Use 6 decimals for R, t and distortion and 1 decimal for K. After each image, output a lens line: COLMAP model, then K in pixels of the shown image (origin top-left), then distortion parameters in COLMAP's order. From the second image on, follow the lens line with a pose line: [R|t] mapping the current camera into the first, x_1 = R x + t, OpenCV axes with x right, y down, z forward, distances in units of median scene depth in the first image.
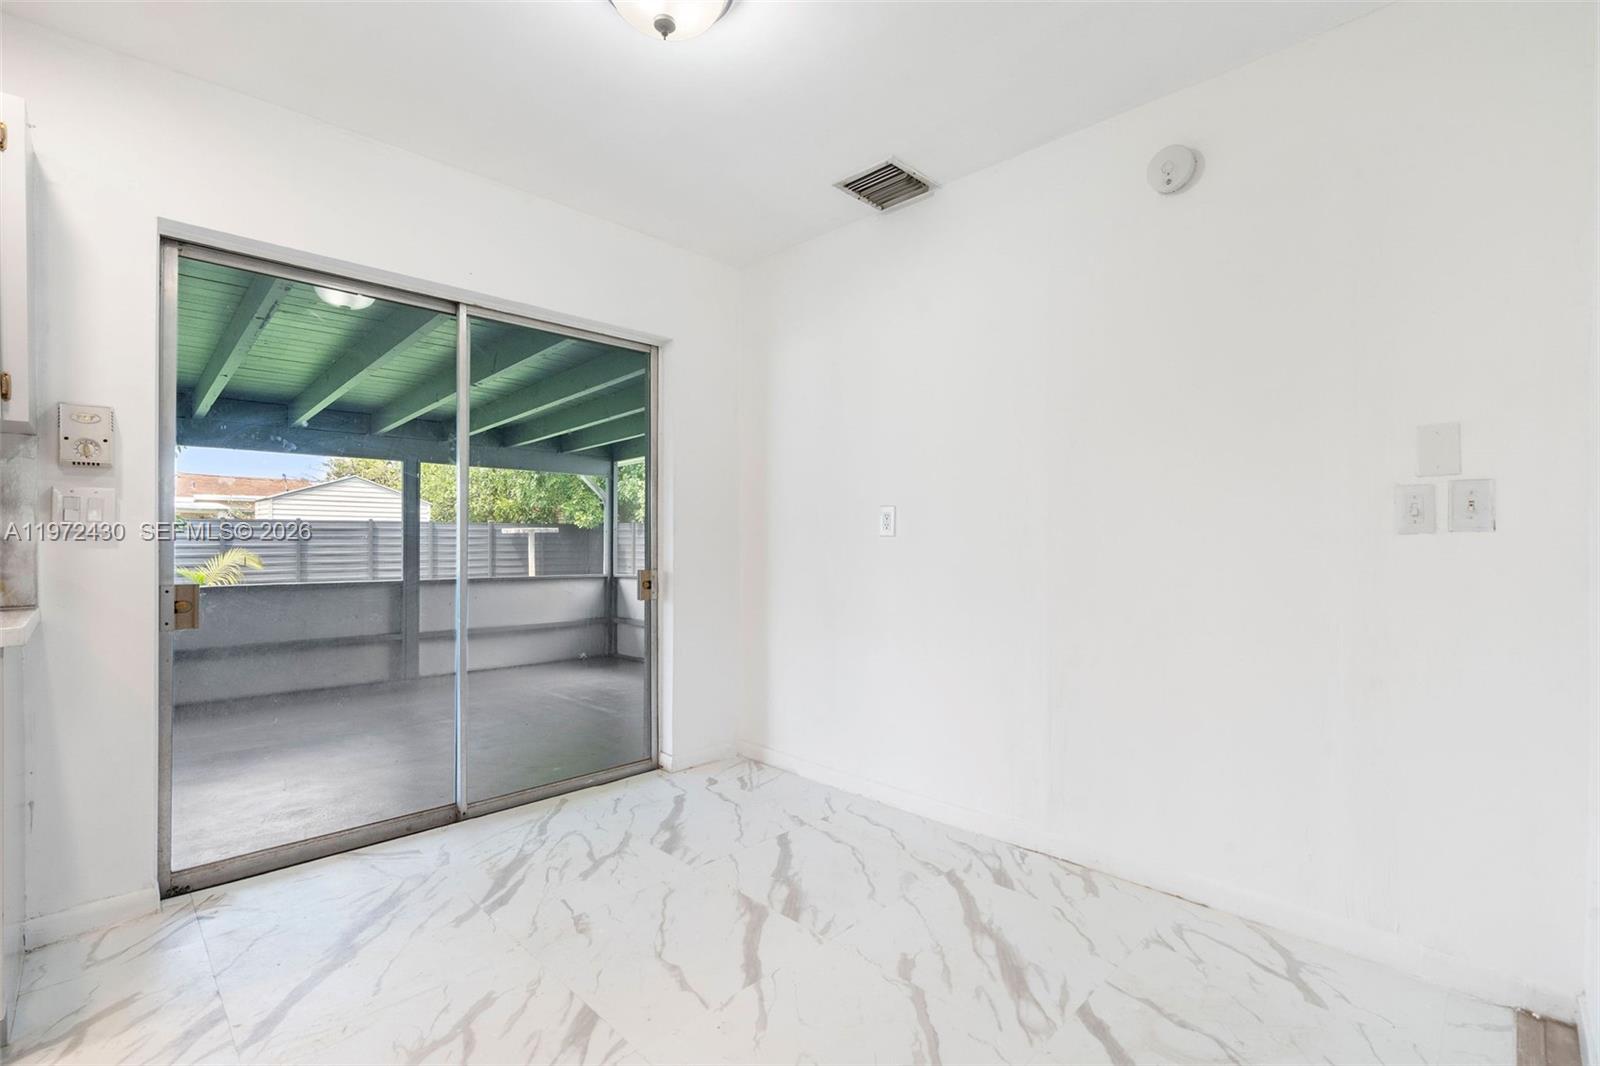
lens RADIAL K [[721.2, 0, 800.2], [0, 721.2, 550.6], [0, 0, 1]] dist [-0.011291, 0.004818]
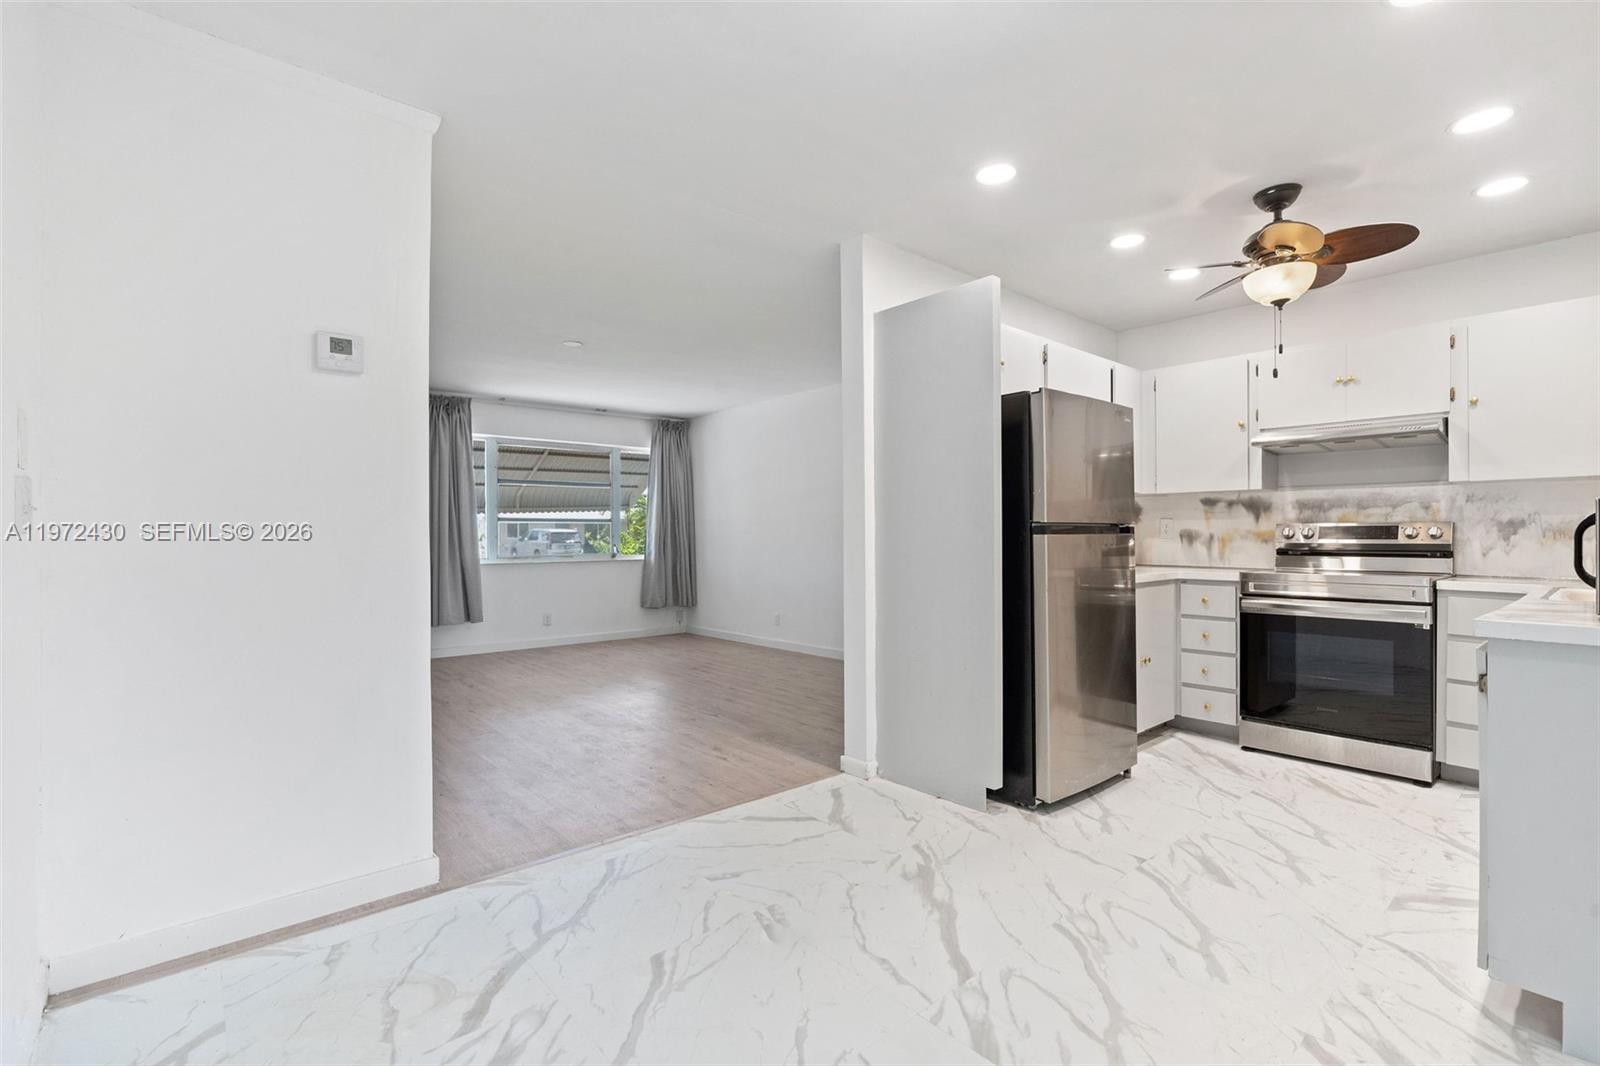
lens RADIAL K [[721.2, 0, 797.0], [0, 721.2, 531.4], [0, 0, 1]] dist [-0.011291, 0.004818]
pose [[-0.997229, 0.000316, 0.074397, -0.089776], [0.000724, 0.999985, 0.005455, -0.024981], [-0.074395, 0.005494, -0.997214, 1.465532]]
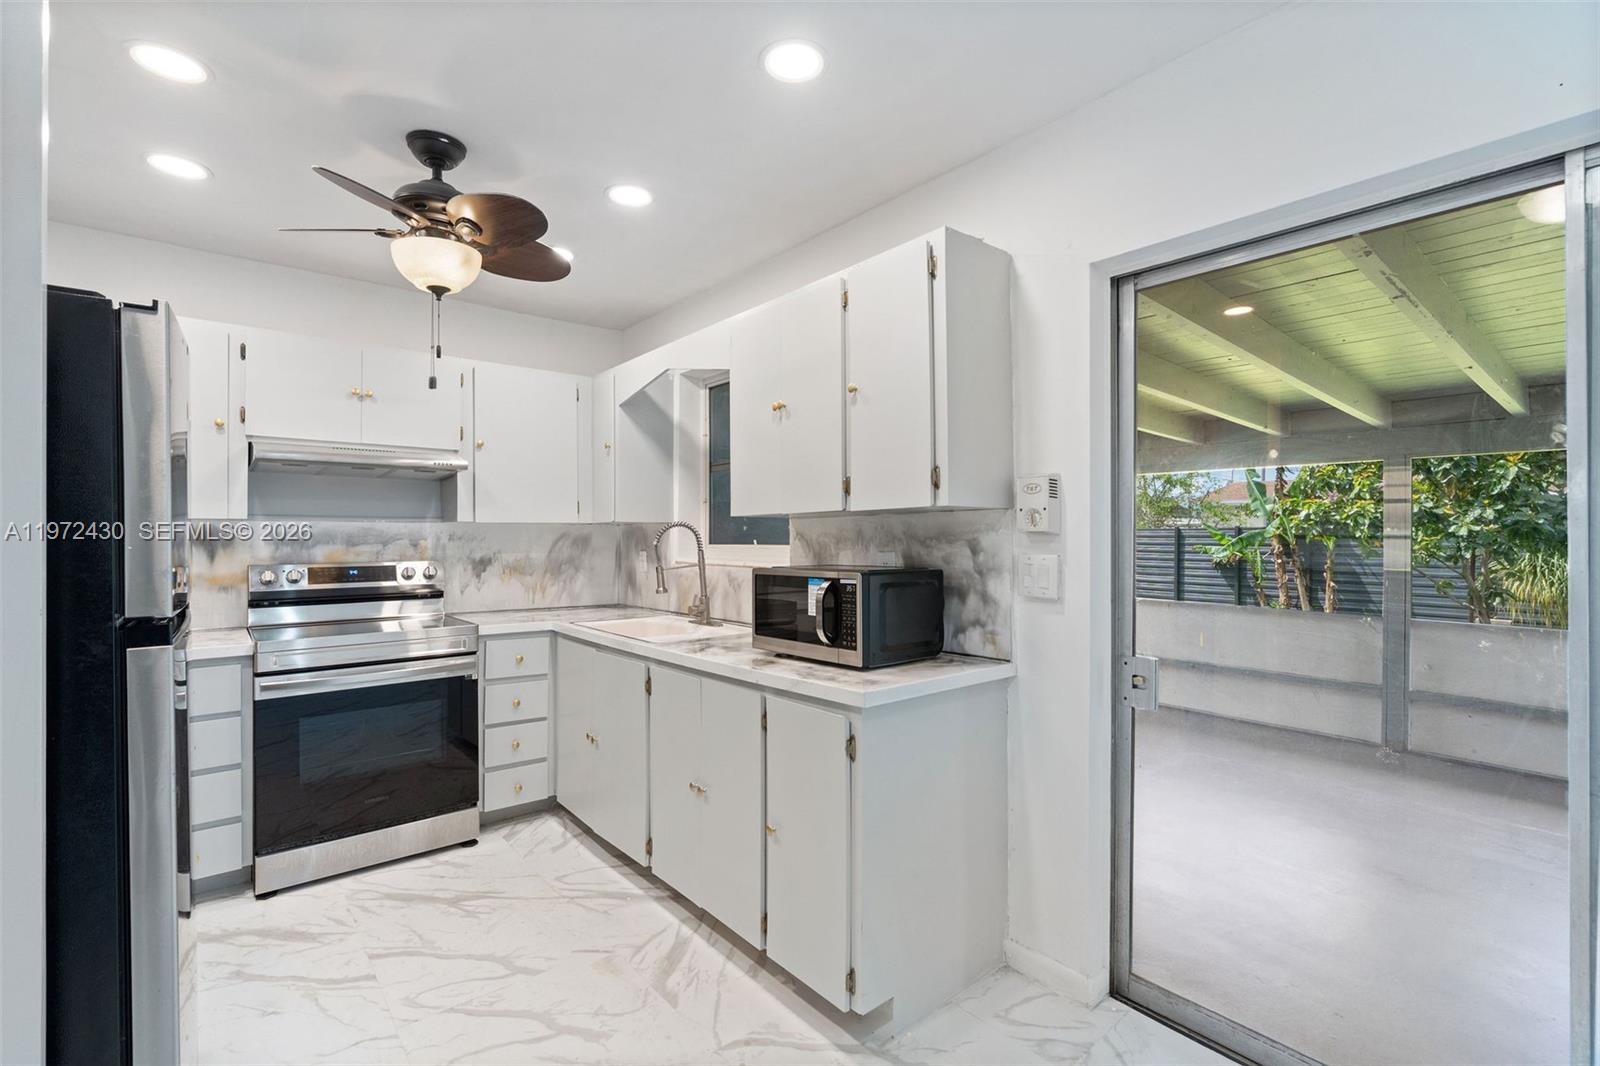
lens RADIAL K [[721.2, 0, 799.8], [0, 721.2, 532.4], [0, 0, 1]] dist [-0.011291, 0.004818]
pose [[-0.094977, -0.004071, -0.995471, 0.069606], [-0.010019, 0.999945, -0.003133, -0.102830], [0.995429, 0.009676, -0.095012, 0.682209]]
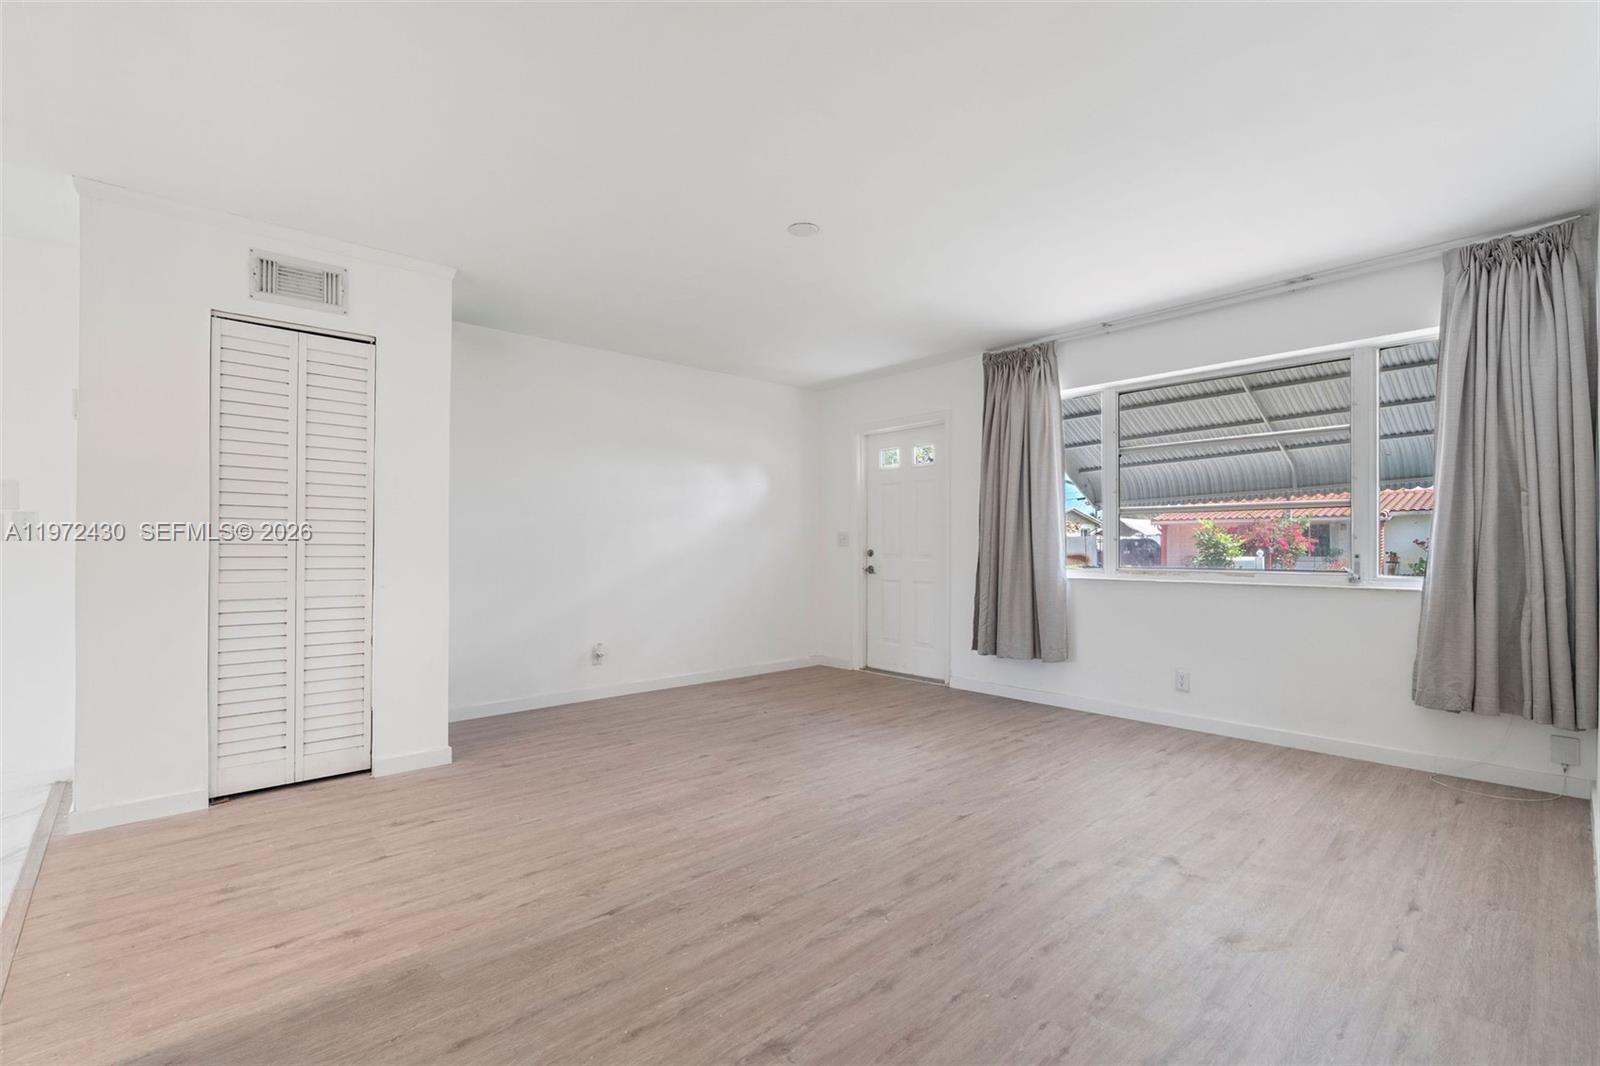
lens RADIAL K [[721.2, 0, 796.0], [0, 721.2, 547.2], [0, 0, 1]] dist [-0.011291, 0.004818]
pose [[0.043778, -0.006582, 0.999020, -0.659280], [0.016188, 0.999852, 0.005878, 0.014187], [-0.998910, 0.015915, 0.043878, -0.852163]]
